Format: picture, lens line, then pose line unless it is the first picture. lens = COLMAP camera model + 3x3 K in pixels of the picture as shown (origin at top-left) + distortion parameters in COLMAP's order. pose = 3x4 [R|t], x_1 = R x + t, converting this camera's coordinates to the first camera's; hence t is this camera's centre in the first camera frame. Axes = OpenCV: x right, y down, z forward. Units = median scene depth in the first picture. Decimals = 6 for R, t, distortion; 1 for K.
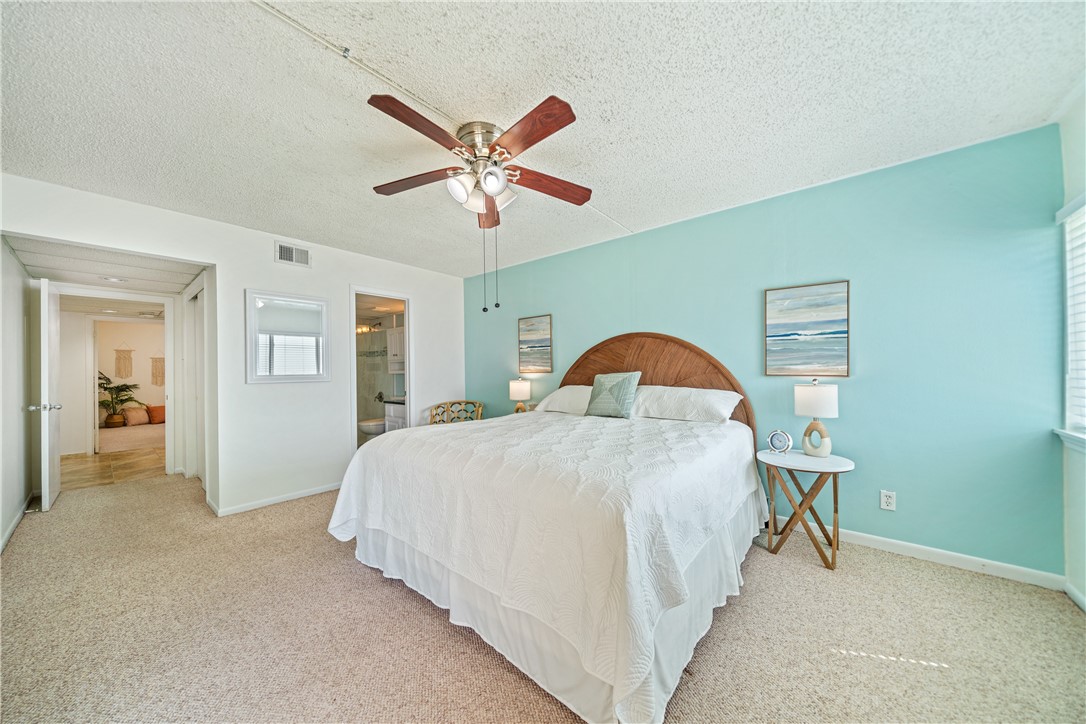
lens RADIAL K [[362.2, 0, 547.4], [0, 362.2, 368.0], [0, 0, 1]] dist [0.000400, -0.004970]
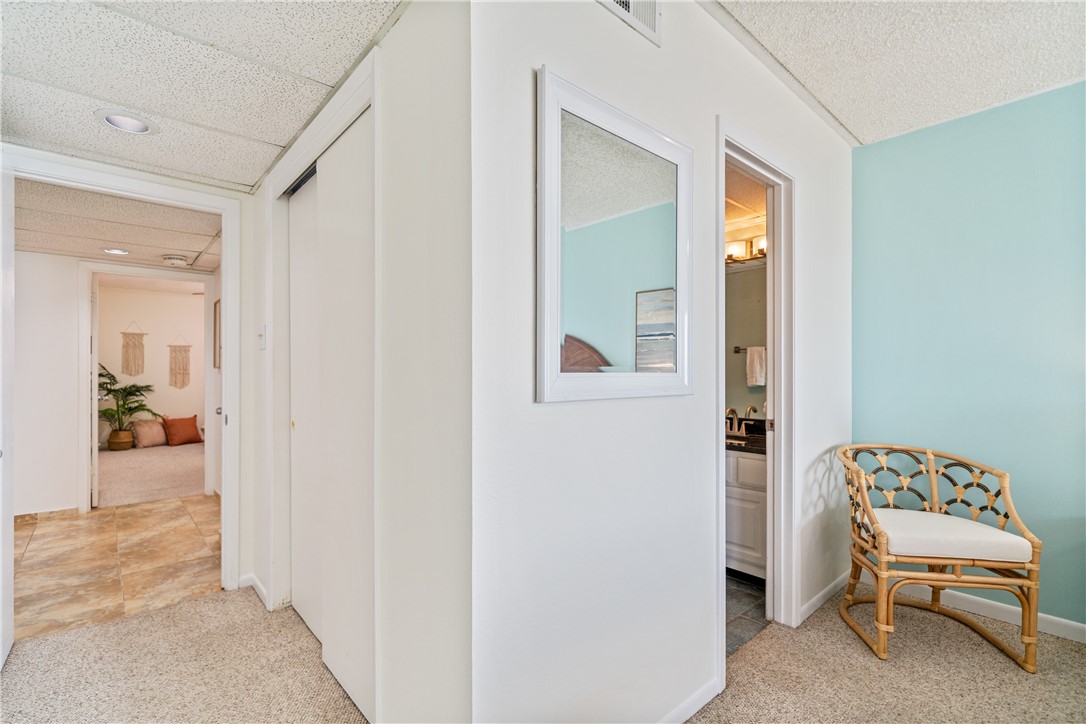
lens RADIAL K [[490.5, 0, 541.4], [0, 490.5, 373.8], [0, 0, 1]] dist [-0.000890, 0.000026]
pose [[0.986063, 0.014605, -0.165732, -0.302396], [-0.013305, 0.999871, 0.008954, 0.007370], [0.165842, -0.006624, 0.986130, 0.245048]]
